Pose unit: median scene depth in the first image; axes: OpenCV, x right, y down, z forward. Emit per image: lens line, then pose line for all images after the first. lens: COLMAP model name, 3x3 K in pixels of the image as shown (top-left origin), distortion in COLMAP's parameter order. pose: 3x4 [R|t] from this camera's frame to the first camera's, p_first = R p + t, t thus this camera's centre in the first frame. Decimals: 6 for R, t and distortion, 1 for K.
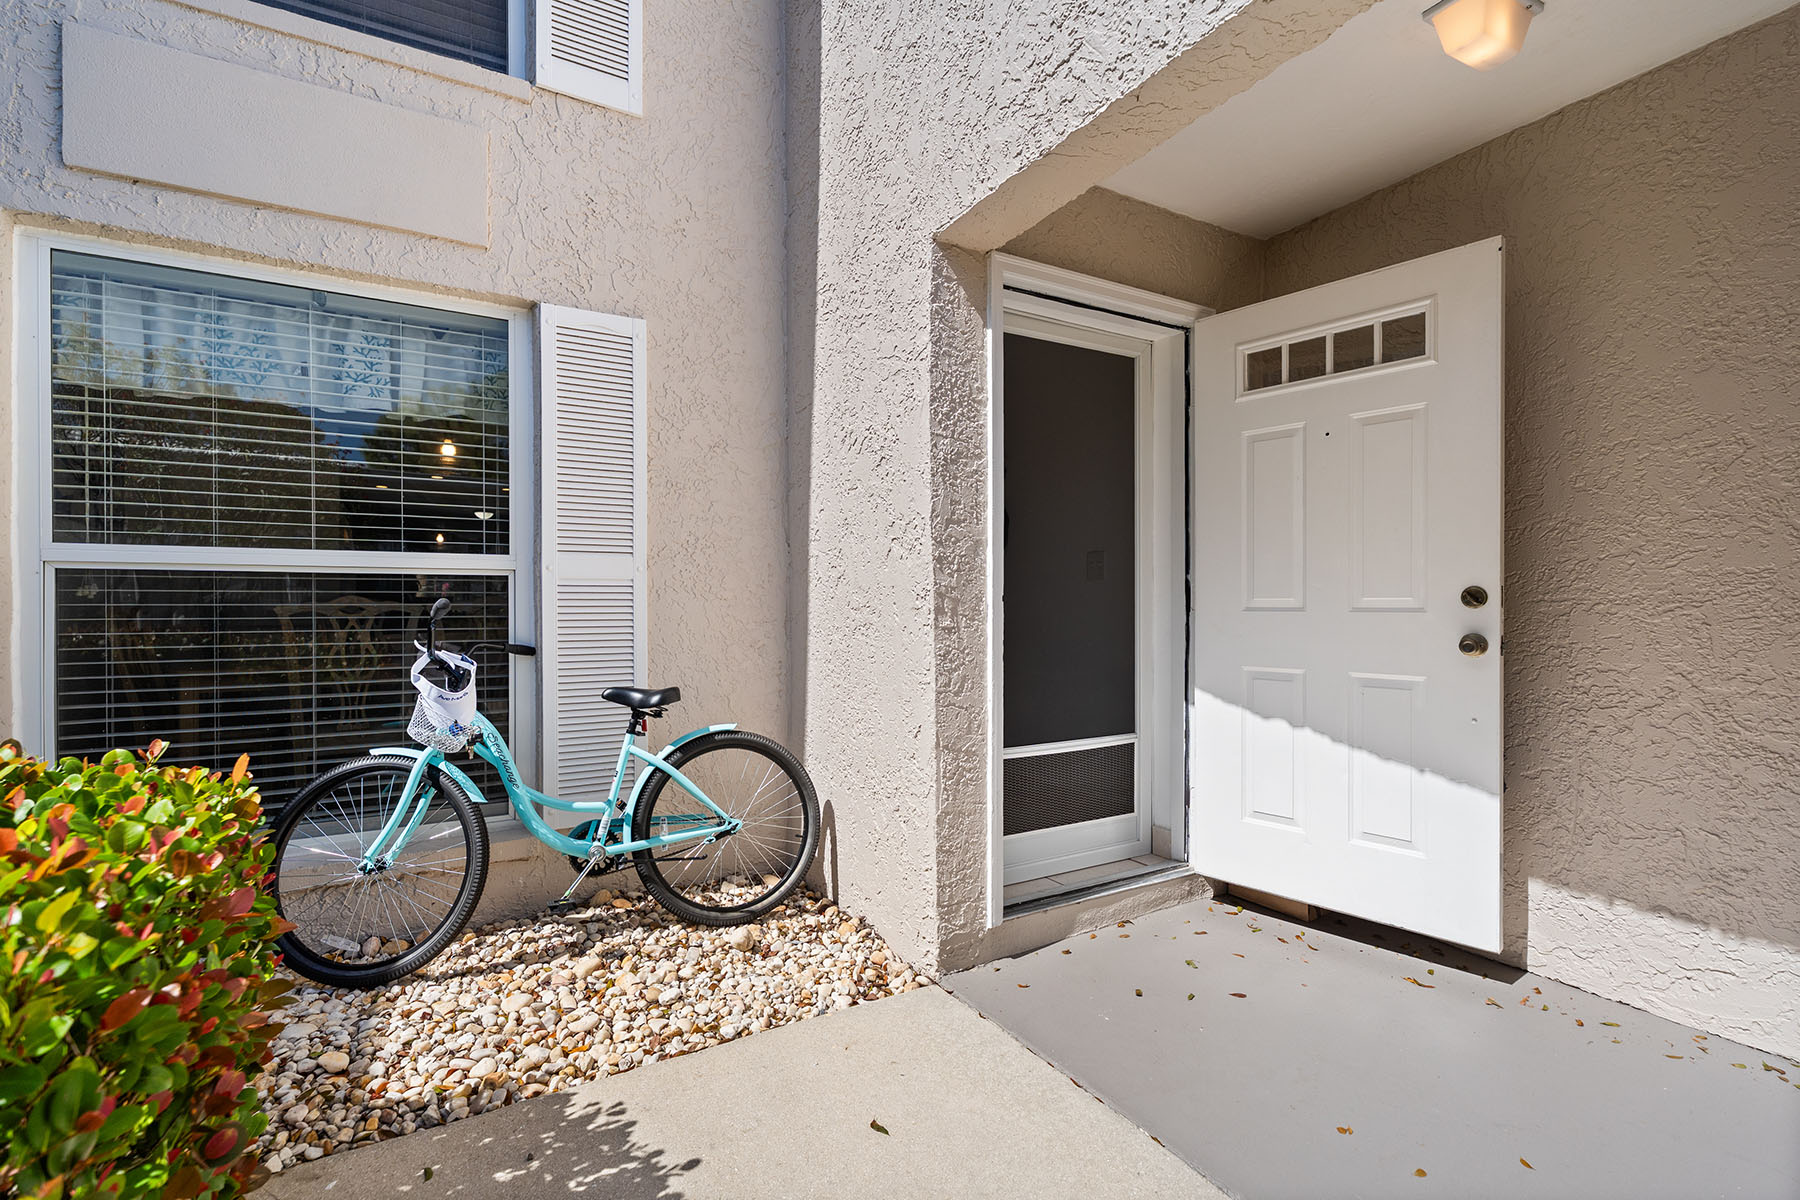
lens RADIAL K [[819.8, 0, 909.0], [0, 819.8, 613.3], [0, 0, 1]] dist [-0.006951, -0.005271]
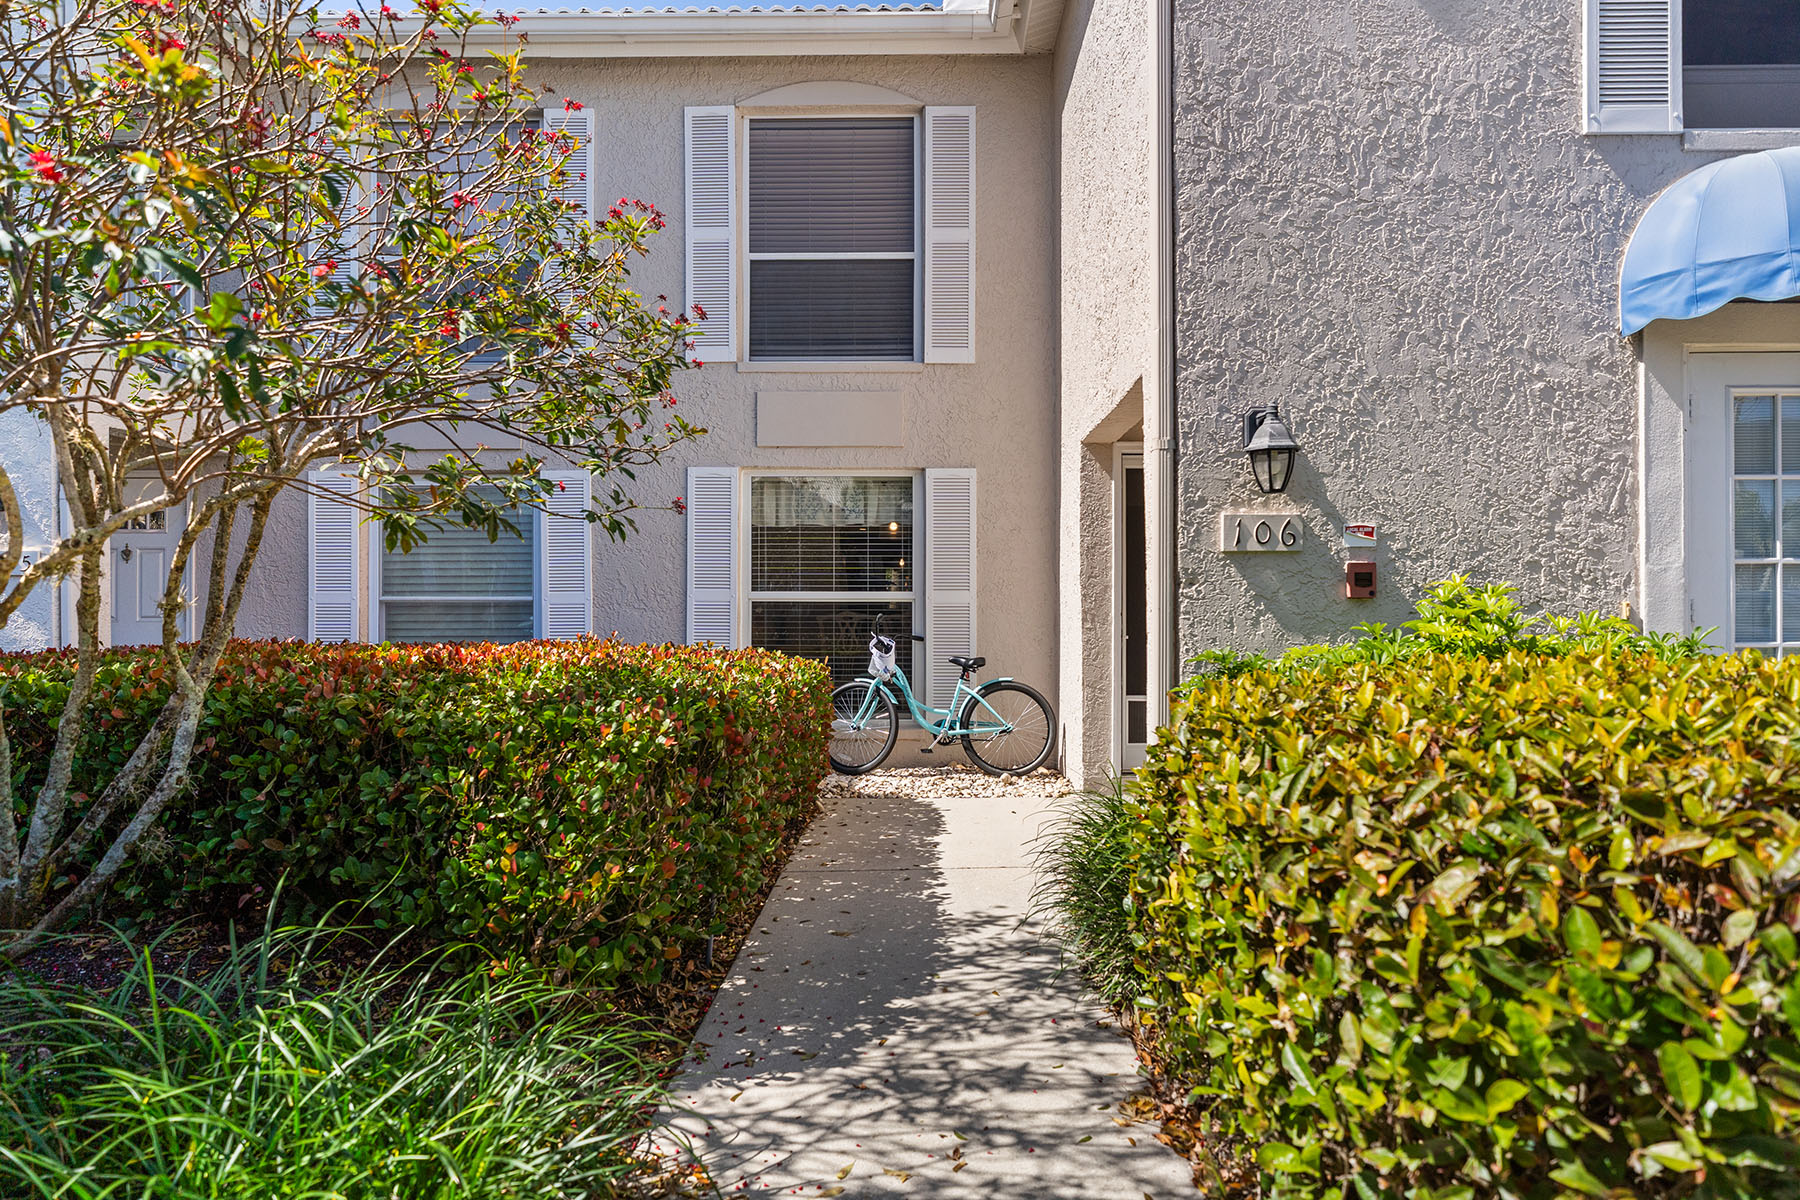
lens RADIAL K [[986.6, 0, 898.6], [0, 986.6, 605.8], [0, 0, 1]] dist [-0.001159, -0.000014]
pose [[0.860446, -0.001138, -0.509541, 0.774354], [-0.009639, 0.999782, -0.018511, 0.011005], [0.509451, 0.020839, 0.860247, -1.193156]]
